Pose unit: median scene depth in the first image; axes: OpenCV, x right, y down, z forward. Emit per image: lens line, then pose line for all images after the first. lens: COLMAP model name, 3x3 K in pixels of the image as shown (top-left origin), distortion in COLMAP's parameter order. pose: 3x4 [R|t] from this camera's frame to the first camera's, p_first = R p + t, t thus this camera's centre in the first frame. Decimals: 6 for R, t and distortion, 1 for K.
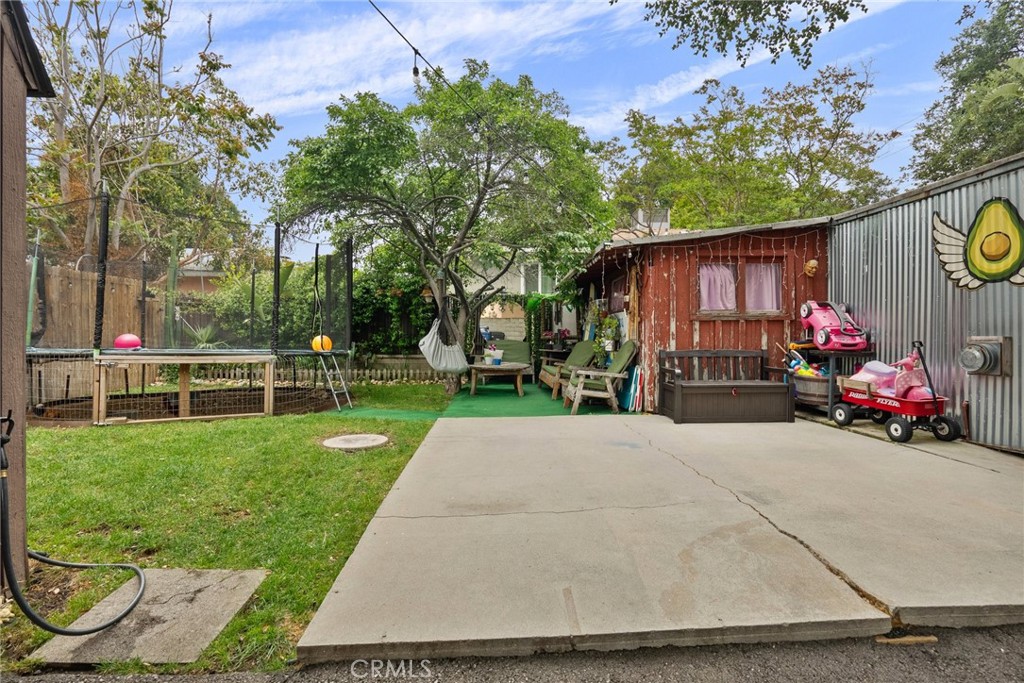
lens RADIAL K [[466.3, 0, 515.4], [0, 466.3, 338.5], [0, 0, 1]] dist [-0.003933, 0.000715]
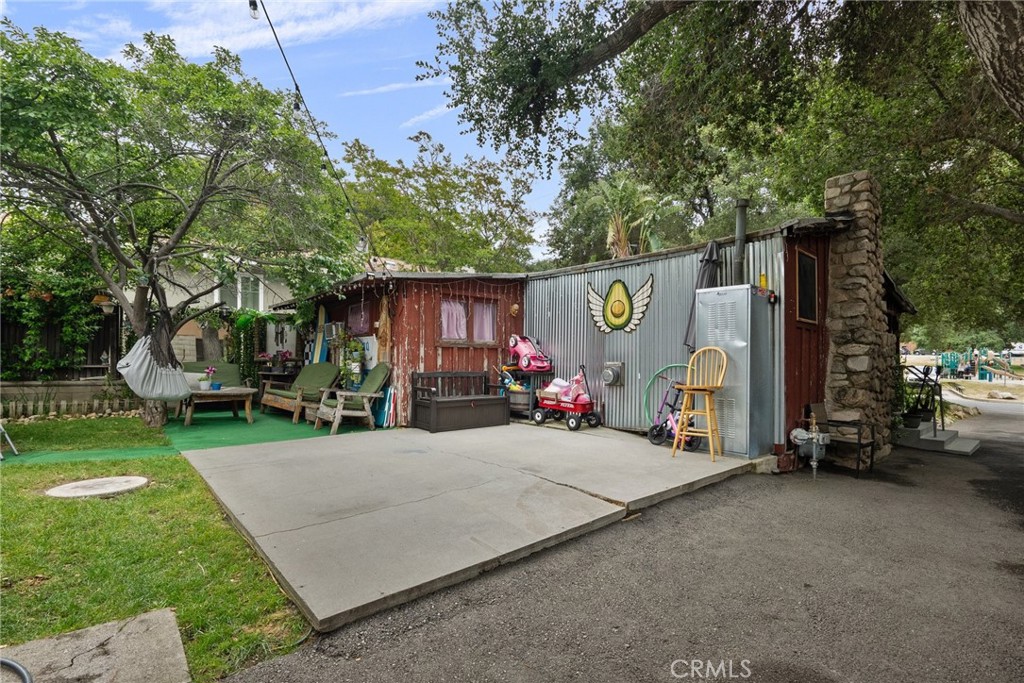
lens RADIAL K [[473.2, 0, 517.3], [0, 473.2, 365.7], [0, 0, 1]] dist [-0.002805, -0.000091]
pose [[0.774746, 0.002543, 0.632268, -0.230452], [-0.009050, 0.999934, 0.007067, -0.000666], [-0.632208, -0.011197, 0.774718, -0.068137]]
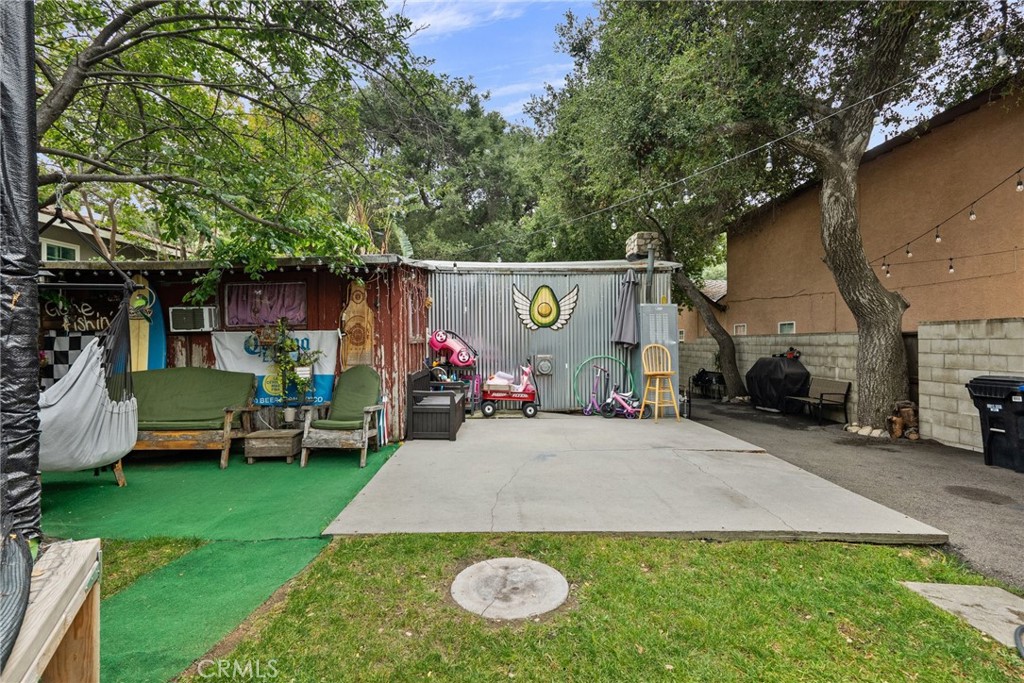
lens RADIAL K [[466.3, 0, 515.4], [0, 466.3, 338.5], [0, 0, 1]] dist [-0.003933, 0.000715]
pose [[0.020483, 0.006414, 0.999770, -0.674687], [0.004746, 0.999968, -0.006513, -0.043637], [-0.999779, 0.004878, 0.020452, 0.759046]]
